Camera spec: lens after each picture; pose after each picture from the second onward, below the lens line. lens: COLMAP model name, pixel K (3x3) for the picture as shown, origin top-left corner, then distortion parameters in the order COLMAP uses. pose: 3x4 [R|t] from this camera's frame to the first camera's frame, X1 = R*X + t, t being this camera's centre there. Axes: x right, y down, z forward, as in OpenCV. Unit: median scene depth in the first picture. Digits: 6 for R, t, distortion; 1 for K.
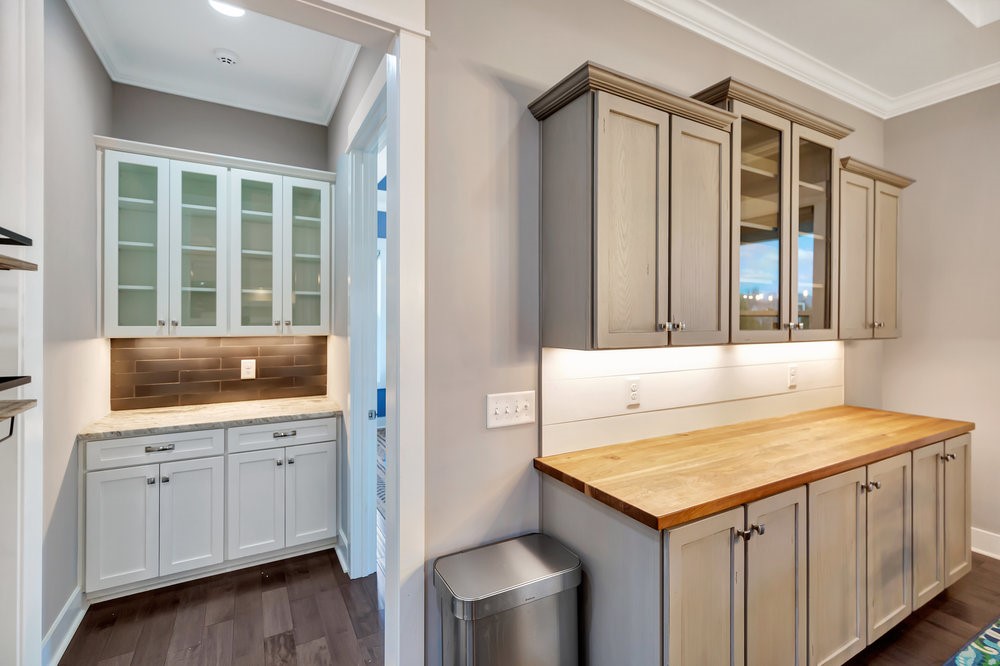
lens RADIAL K [[451.6, 0, 501.4], [0, 451.6, 325.6], [0, 0, 1]] dist [0.014923, -0.000011]
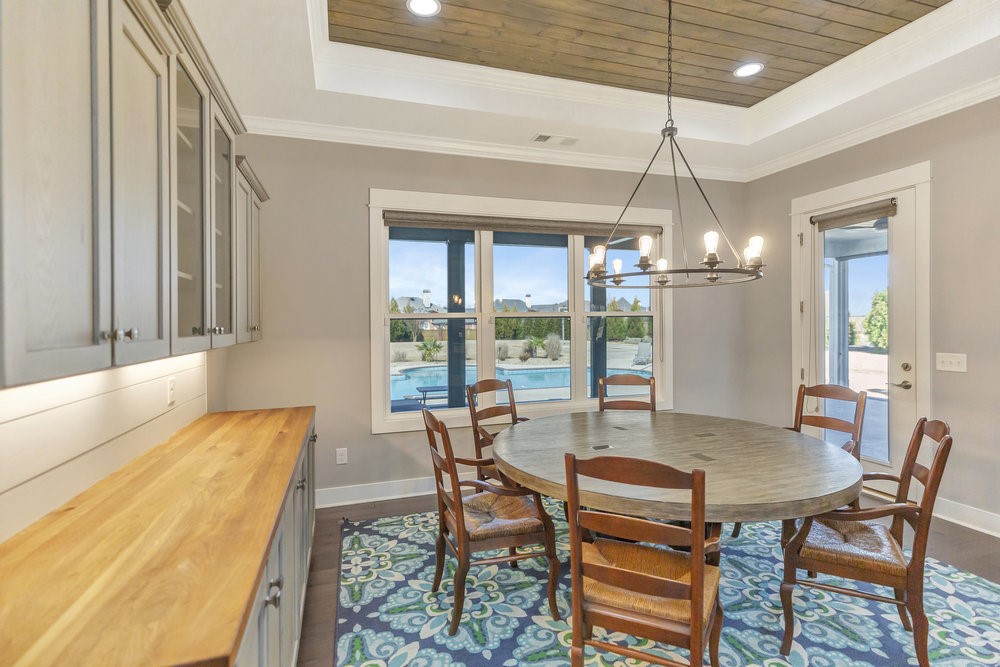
lens RADIAL K [[459.0, 0, 502.1], [0, 459.0, 320.8], [0, 0, 1]] dist [0.000648, 0.000269]
pose [[0.188470, 0.000993, 0.982078, -0.118377], [0.020756, 0.999772, -0.004994, -0.002434], [-0.981860, 0.021325, 0.188406, 0.341156]]
